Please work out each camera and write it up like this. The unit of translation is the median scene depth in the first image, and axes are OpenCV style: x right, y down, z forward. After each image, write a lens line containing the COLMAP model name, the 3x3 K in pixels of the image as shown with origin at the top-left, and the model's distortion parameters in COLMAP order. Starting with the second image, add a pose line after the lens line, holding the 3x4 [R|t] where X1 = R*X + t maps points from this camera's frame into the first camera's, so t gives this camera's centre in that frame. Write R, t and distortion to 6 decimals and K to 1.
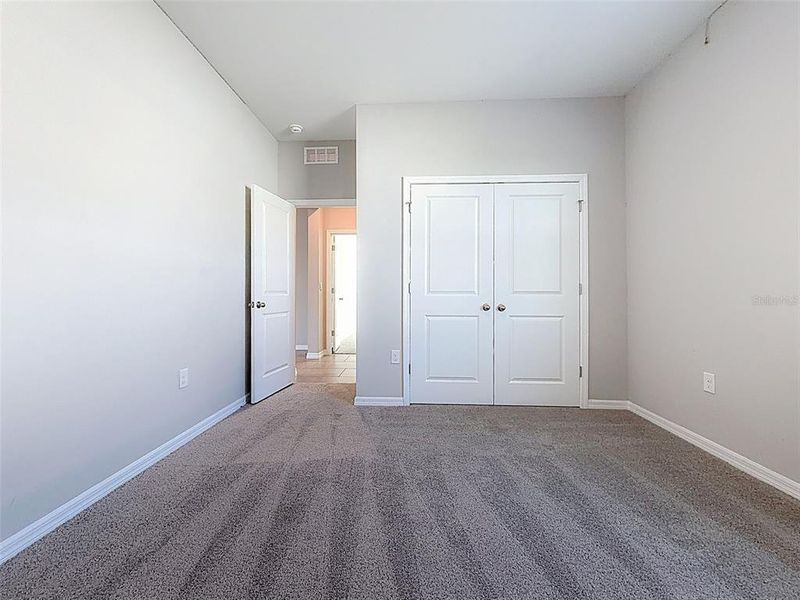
lens RADIAL K [[326.3, 0, 392.2], [0, 326.3, 293.0], [0, 0, 1]] dist [0.000973, 0.000172]
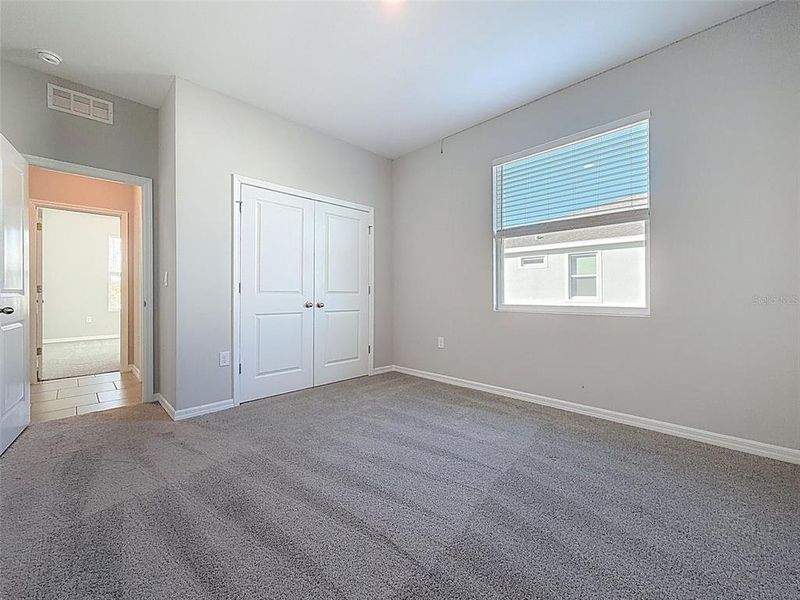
lens RADIAL K [[324.2, 0, 398.8], [0, 324.2, 297.8], [0, 0, 1]] dist [-0.001202, -0.000039]
pose [[0.681155, -0.010914, 0.732058, -0.343324], [-0.001651, 0.999863, 0.016443, -0.001516], [-0.732138, -0.012409, 0.681044, -0.029536]]
